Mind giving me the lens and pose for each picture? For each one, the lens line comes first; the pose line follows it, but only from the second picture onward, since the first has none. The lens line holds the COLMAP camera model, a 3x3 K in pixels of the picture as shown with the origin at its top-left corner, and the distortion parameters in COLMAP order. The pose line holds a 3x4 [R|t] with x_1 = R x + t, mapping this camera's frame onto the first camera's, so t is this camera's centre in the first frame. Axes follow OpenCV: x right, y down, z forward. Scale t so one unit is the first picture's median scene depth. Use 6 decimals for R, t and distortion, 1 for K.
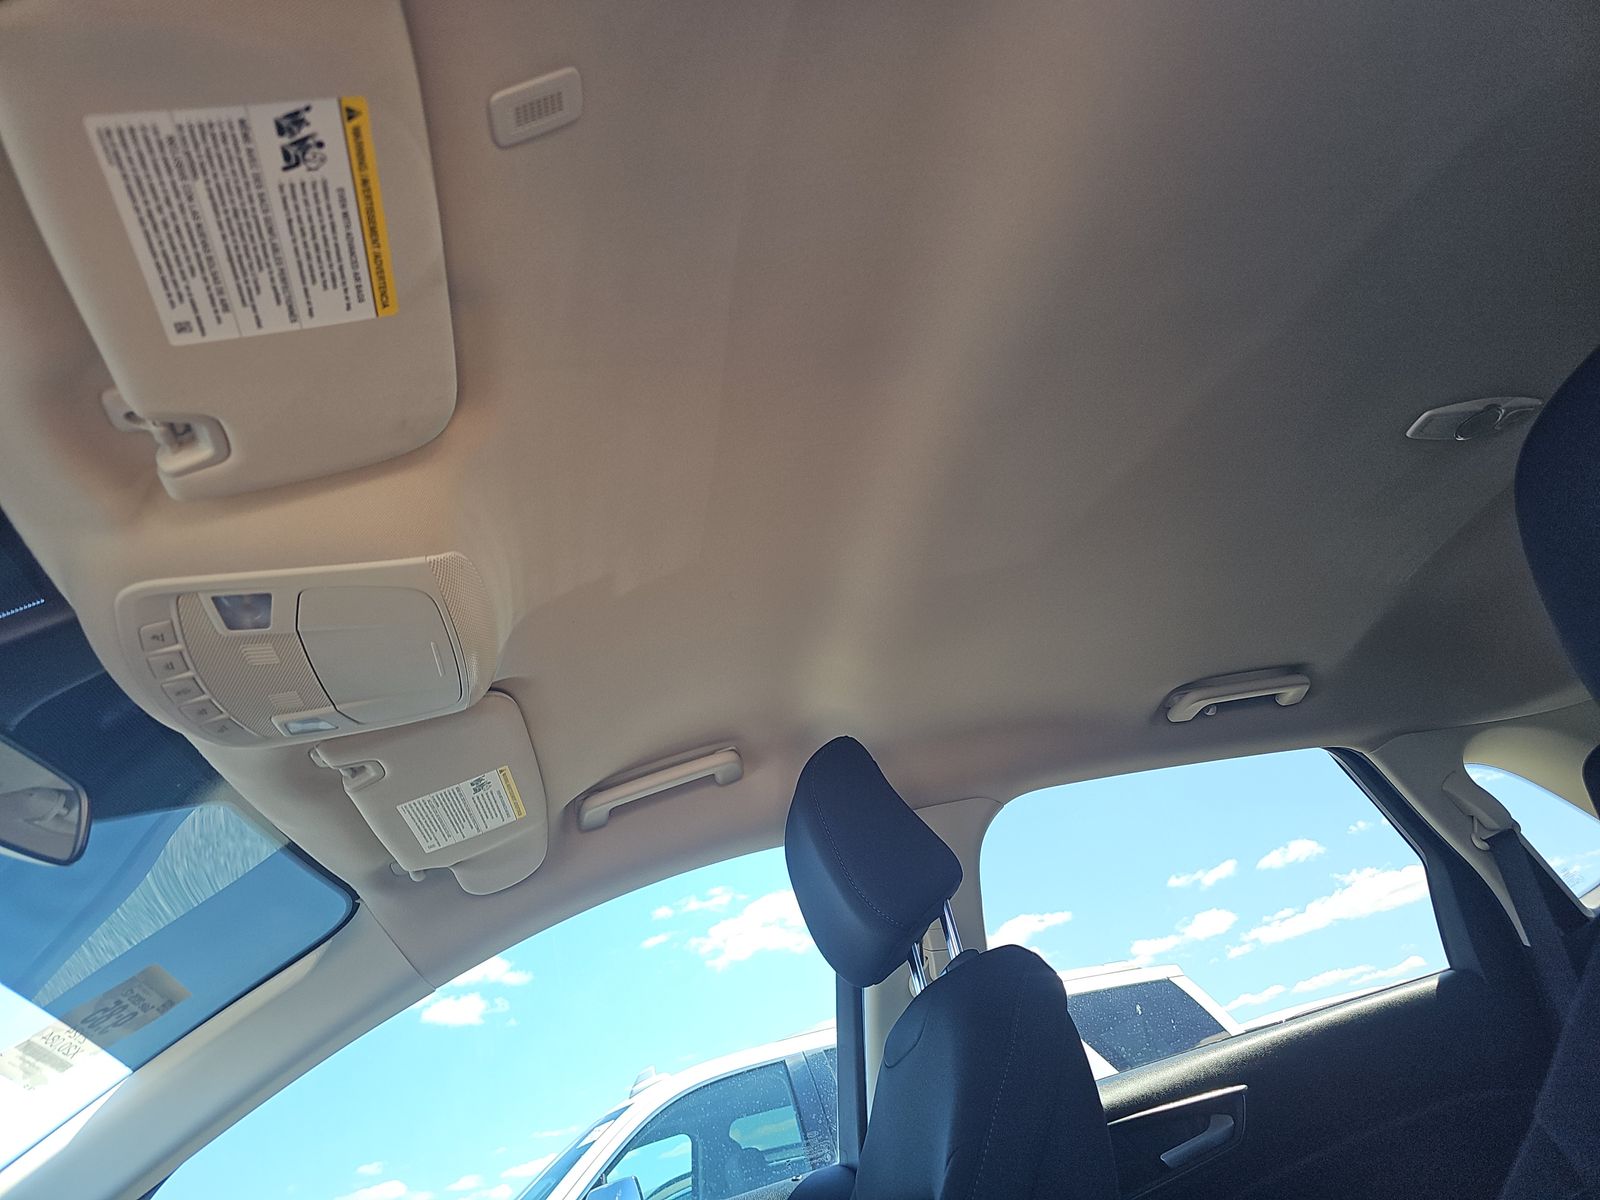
lens RADIAL K [[994.0, 0, 800.0], [0, 994.0, 600.0], [0, 0, 1]] dist [0.056074, -0.047865]
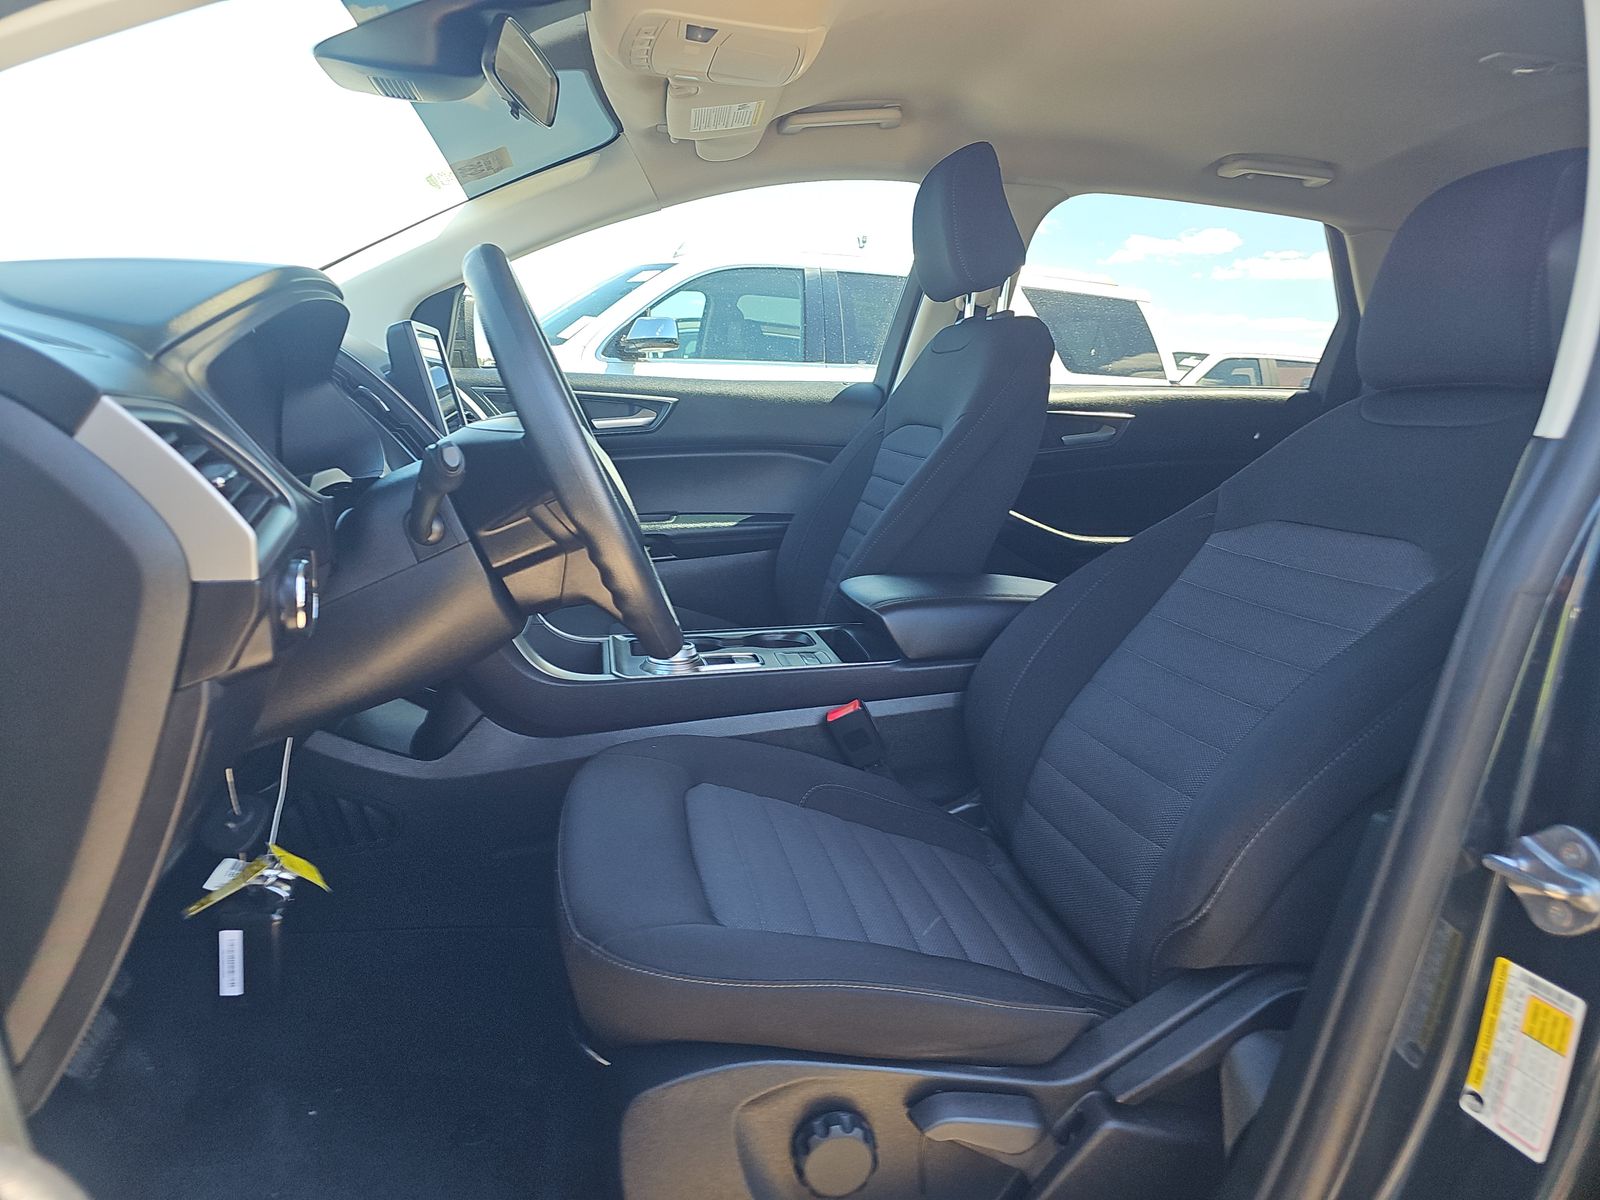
lens RADIAL K [[1388.0, 0, 800.0], [0, 1388.0, 600.0], [0, 0, 1]] dist [0.035505, -0.097626]
pose [[0.947717, 0.270900, 0.168661, -0.285453], [-0.314549, 0.703949, 0.636800, -0.455908], [0.053780, -0.656558, 0.752356, -0.716688]]
